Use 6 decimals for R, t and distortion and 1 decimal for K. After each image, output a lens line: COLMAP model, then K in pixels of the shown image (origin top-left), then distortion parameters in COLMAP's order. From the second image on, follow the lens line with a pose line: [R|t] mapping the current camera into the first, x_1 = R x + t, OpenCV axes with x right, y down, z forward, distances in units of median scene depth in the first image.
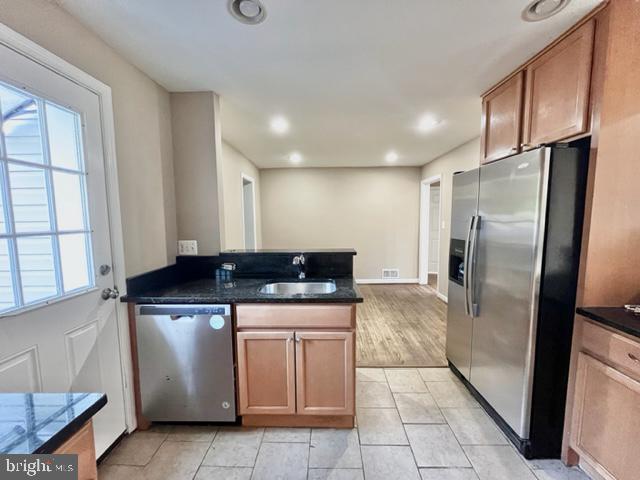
lens RADIAL K [[258.9, 0, 321.2], [0, 258.9, 241.9], [0, 0, 1]] dist [-0.003055, -0.000087]
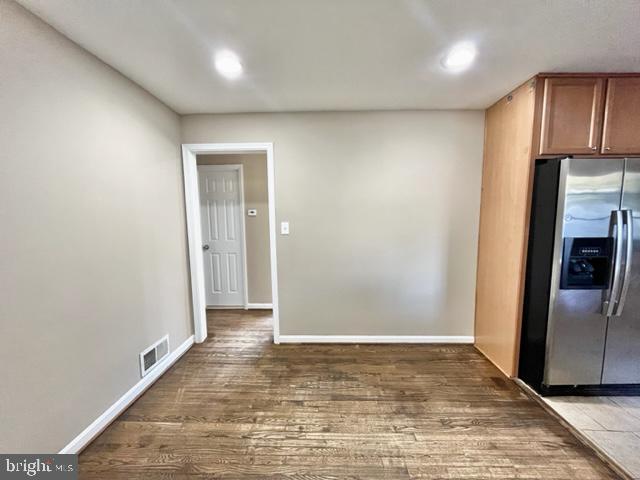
lens RADIAL K [[258.9, 0, 320.7], [0, 258.9, 243.0], [0, 0, 1]] dist [-0.003055, -0.000087]
pose [[0.003501, -0.097227, 0.995256, -0.205341], [0.100059, 0.990301, 0.096391, -0.107677], [-0.994975, 0.099247, 0.013196, 1.221379]]
